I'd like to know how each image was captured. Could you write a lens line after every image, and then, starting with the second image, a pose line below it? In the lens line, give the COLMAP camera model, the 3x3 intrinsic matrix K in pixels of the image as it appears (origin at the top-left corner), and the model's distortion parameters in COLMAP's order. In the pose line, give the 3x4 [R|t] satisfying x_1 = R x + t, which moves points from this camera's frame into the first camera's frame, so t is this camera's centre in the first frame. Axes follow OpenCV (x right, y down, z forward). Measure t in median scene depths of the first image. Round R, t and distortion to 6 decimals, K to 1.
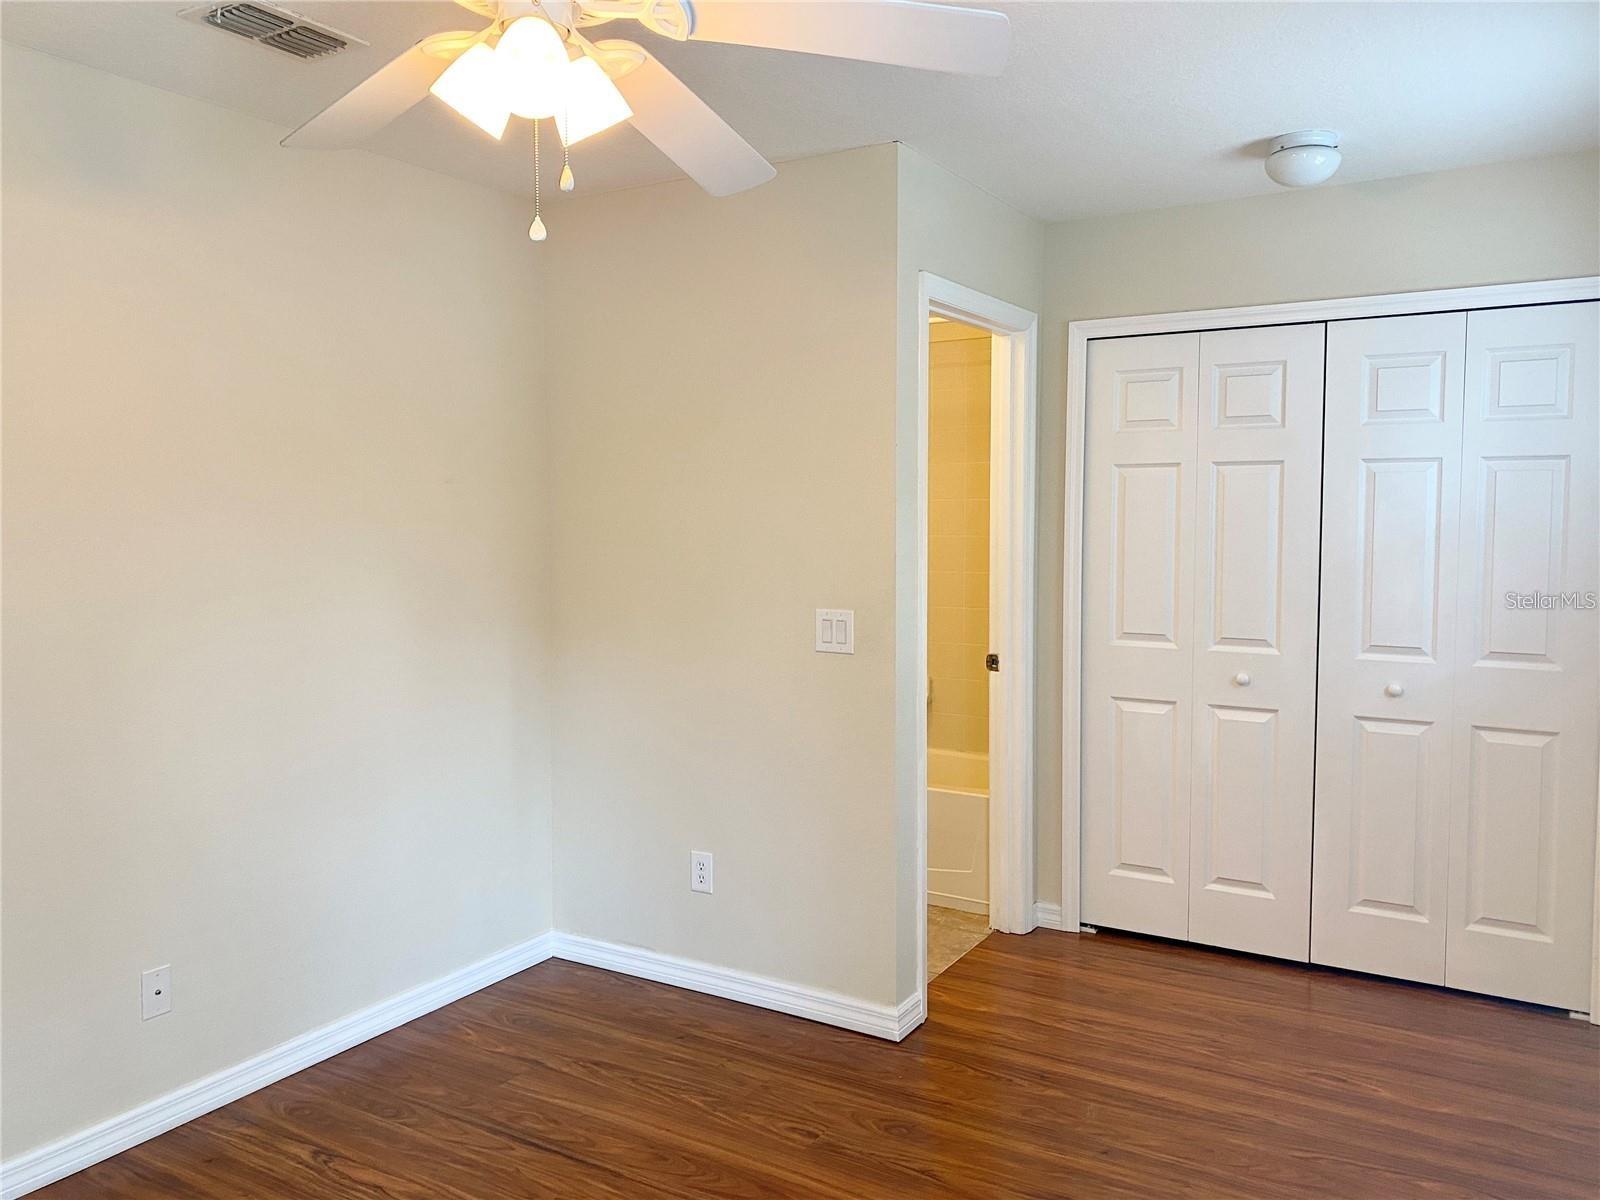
lens RADIAL K [[1234.9, 0, 799.4], [0, 1234.9, 591.8], [0, 0, 1]] dist [0.046257, -0.045338]
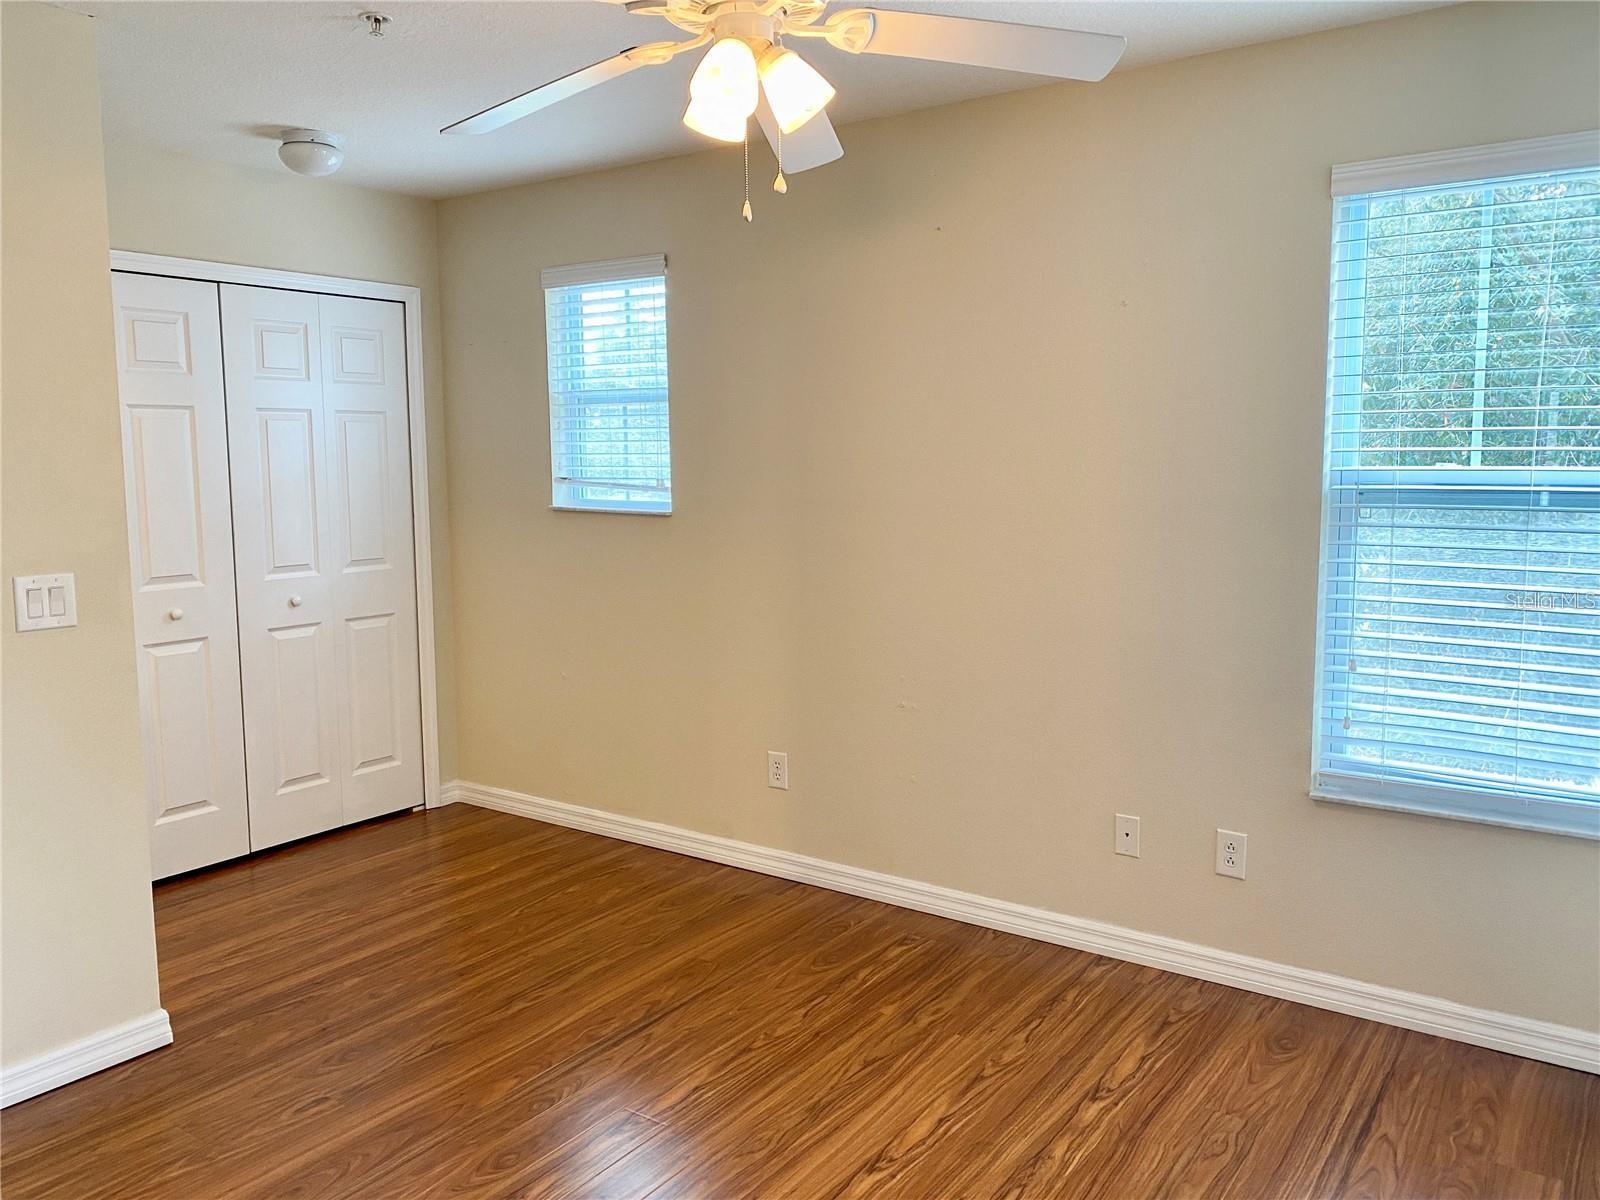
lens RADIAL K [[1234.9, 0, 801.7], [0, 1234.9, 598.1], [0, 0, 1]] dist [0.046257, -0.045338]
pose [[0.073150, -0.117520, 0.990373, -0.741058], [0.073740, 0.990952, 0.112142, -0.025747], [-0.994591, 0.064826, 0.081154, 0.445810]]
